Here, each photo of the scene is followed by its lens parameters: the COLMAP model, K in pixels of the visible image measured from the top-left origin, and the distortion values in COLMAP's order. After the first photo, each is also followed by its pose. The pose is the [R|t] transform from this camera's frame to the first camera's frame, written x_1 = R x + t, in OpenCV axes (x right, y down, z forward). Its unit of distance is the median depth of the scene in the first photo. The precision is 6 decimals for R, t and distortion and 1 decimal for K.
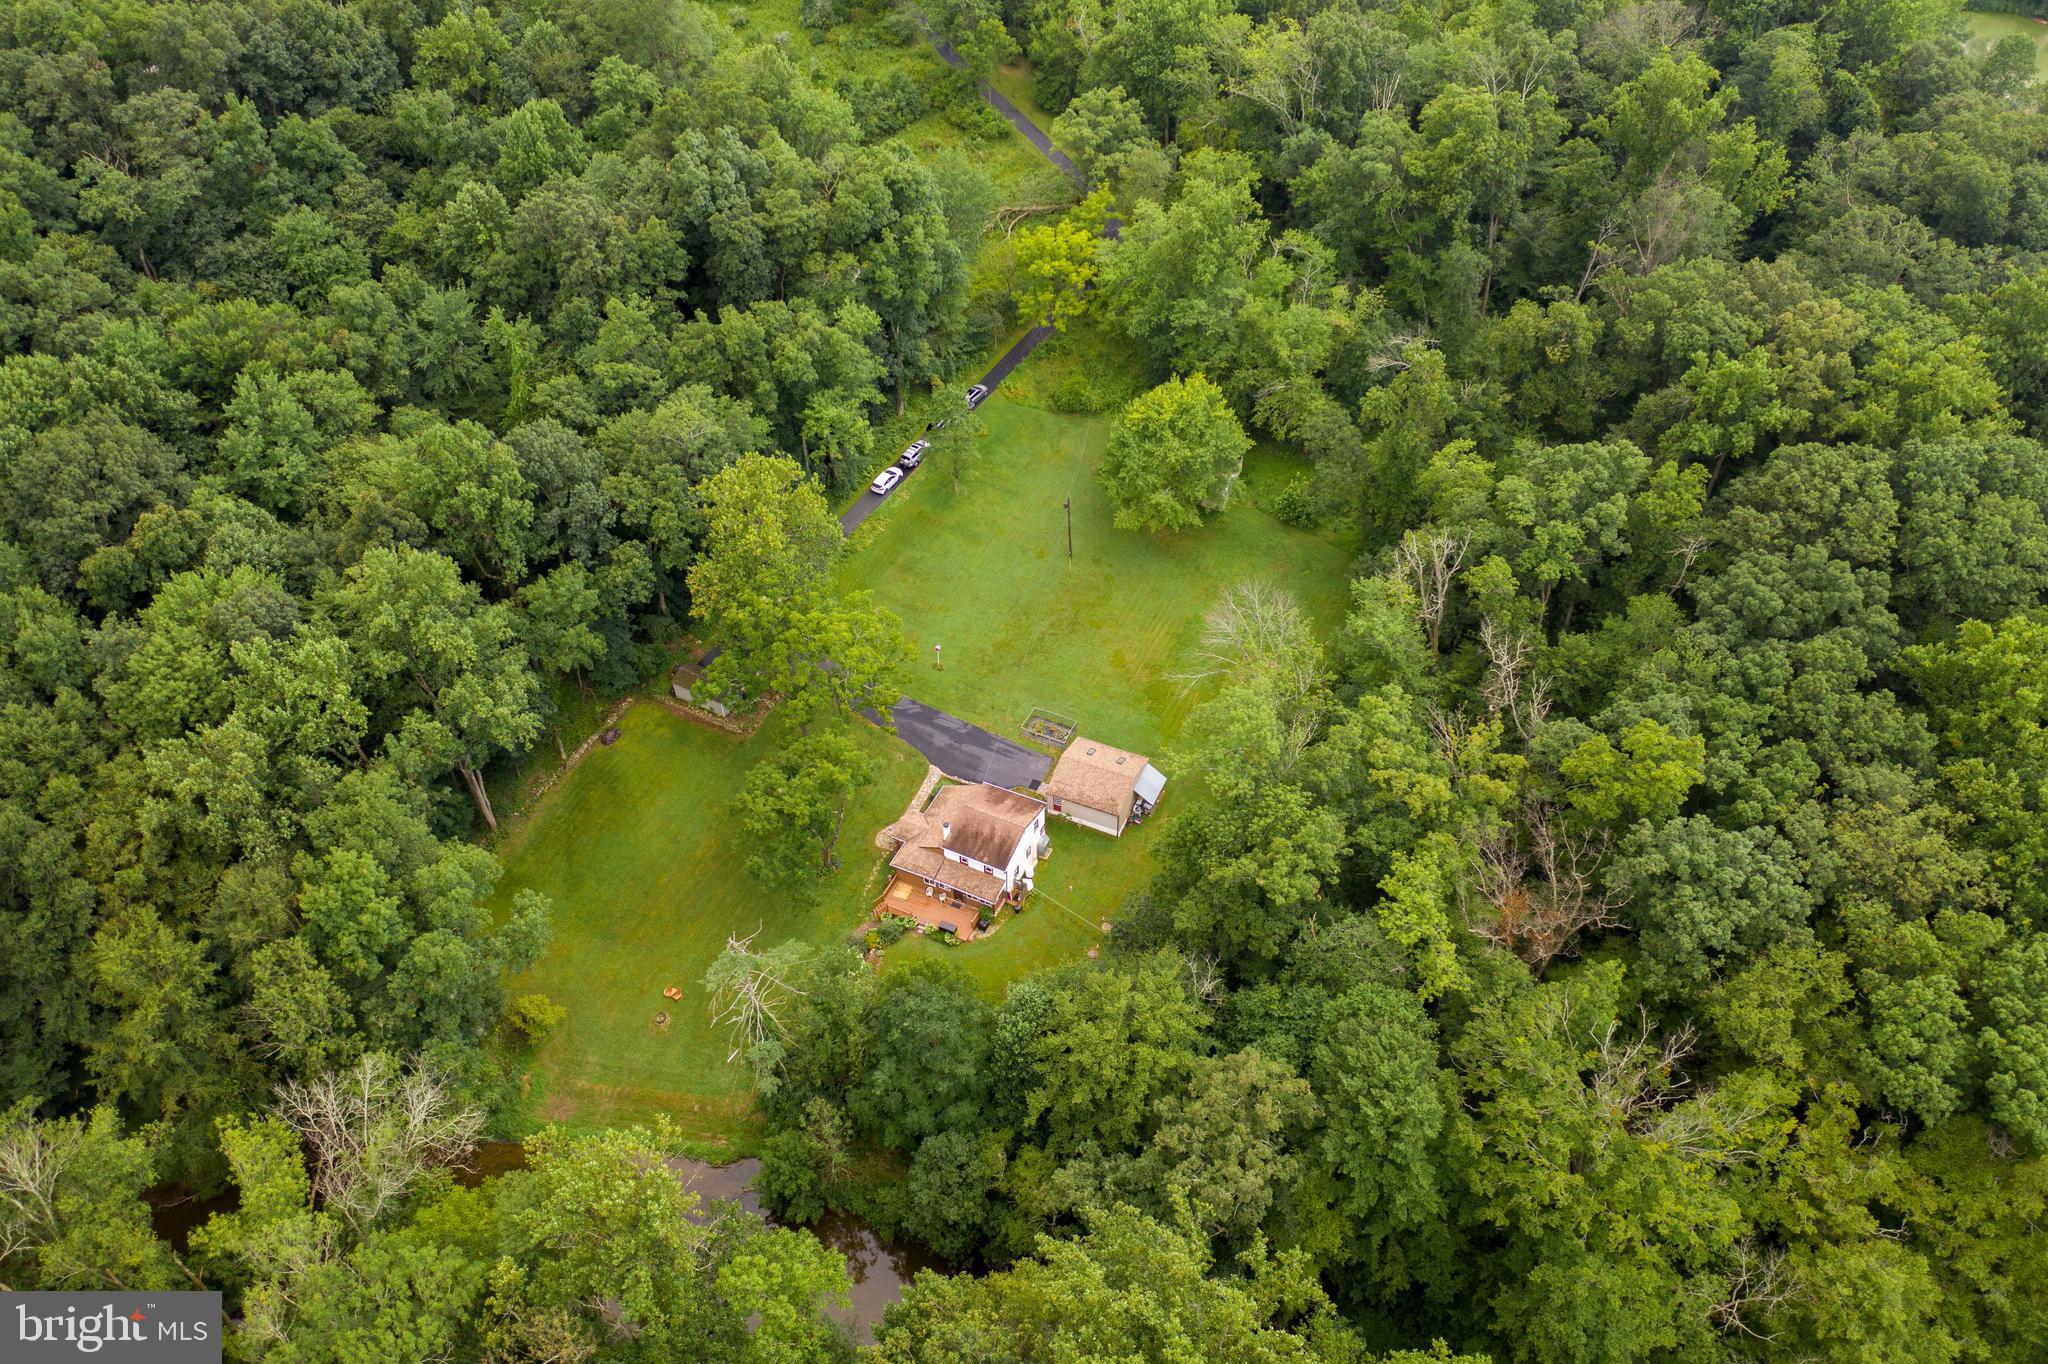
lens RADIAL K [[1648.8, 0, 1023.2], [0, 1648.8, 687.8], [0, 0, 1]] dist [0.000484, 0.015583]
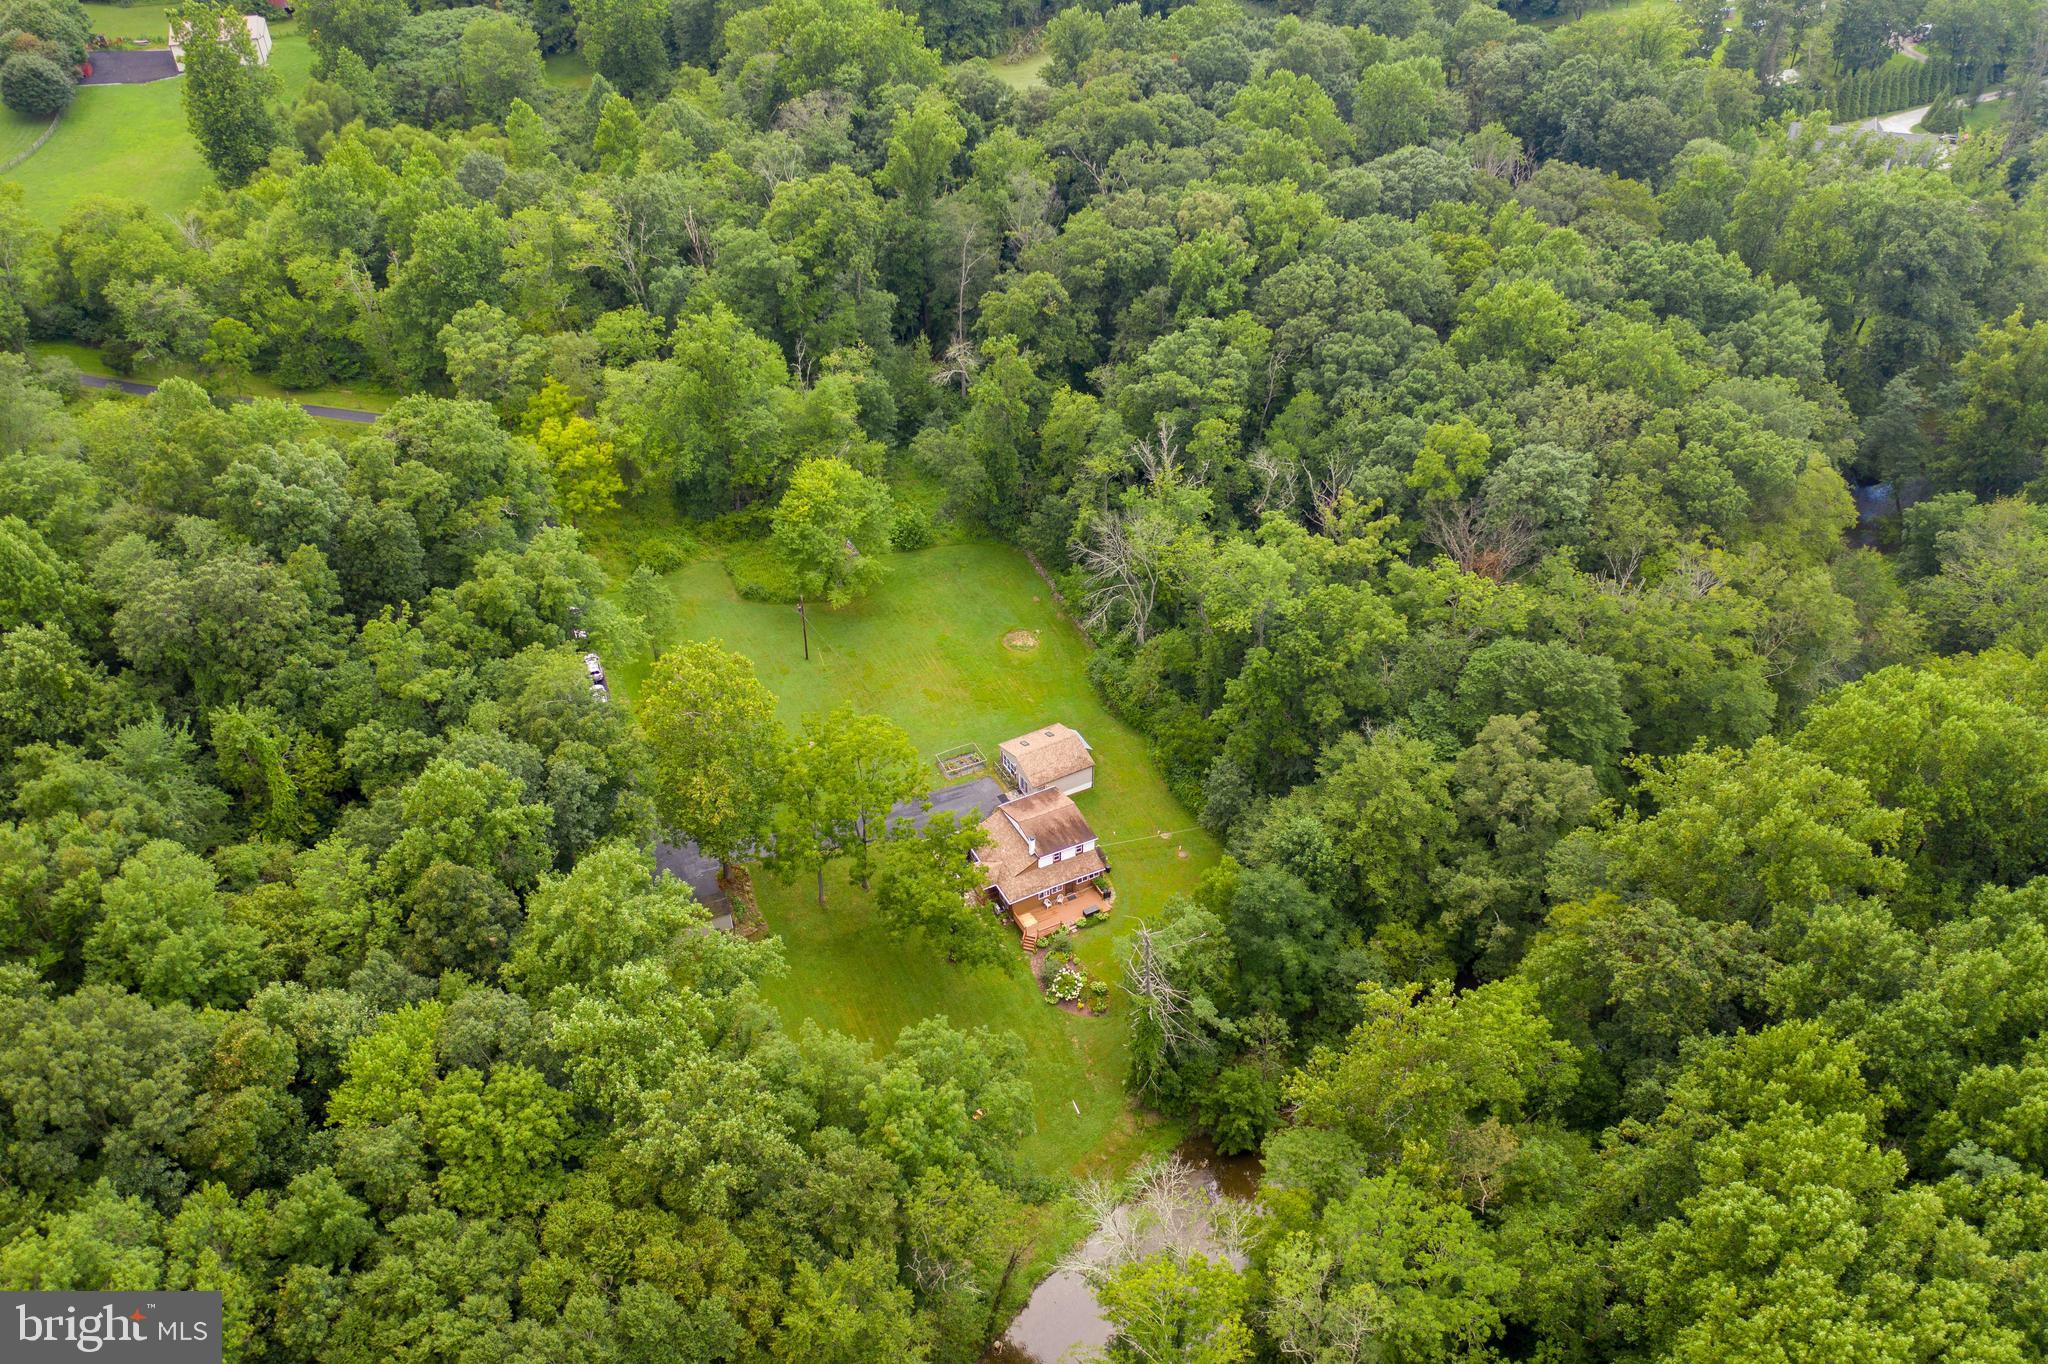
lens RADIAL K [[1648.8, 0, 1025.1], [0, 1648.8, 682.2], [0, 0, 1]] dist [0.000484, 0.015583]
pose [[0.605141, -0.479599, 0.635444, -0.677825], [0.561660, 0.822867, 0.086180, -0.095519], [-0.564218, 0.304753, 0.767323, 0.138392]]
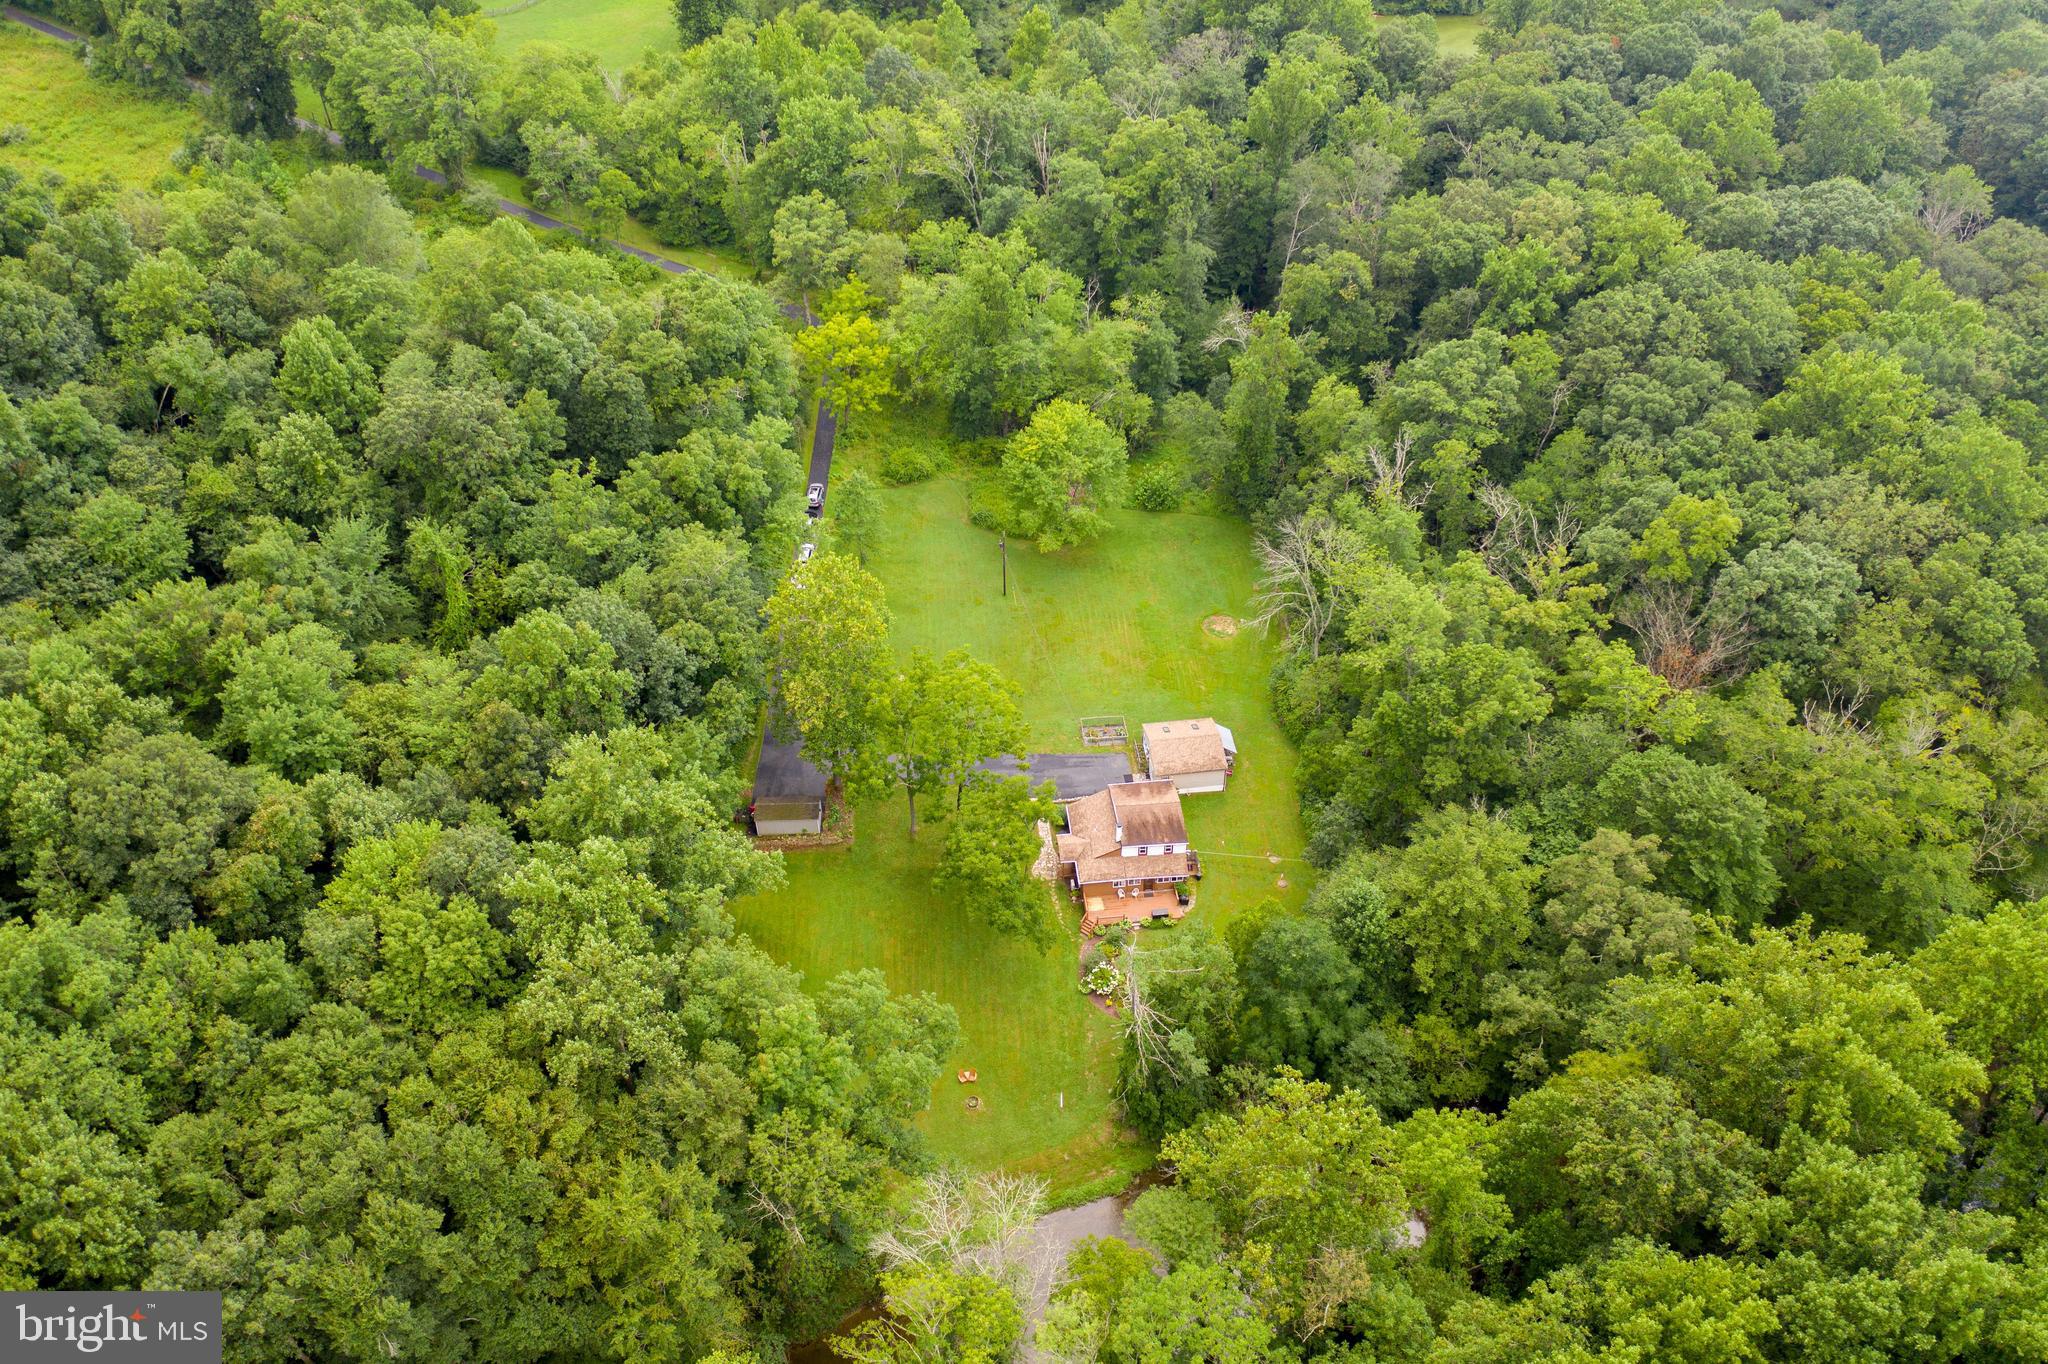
lens RADIAL K [[1648.8, 0, 1021.3], [0, 1648.8, 685.6], [0, 0, 1]] dist [0.000484, 0.015583]
pose [[0.855397, -0.326368, 0.402217, -0.489351], [0.360985, 0.932506, -0.011053, -0.011227], [-0.371463, 0.154649, 0.915477, 0.040181]]
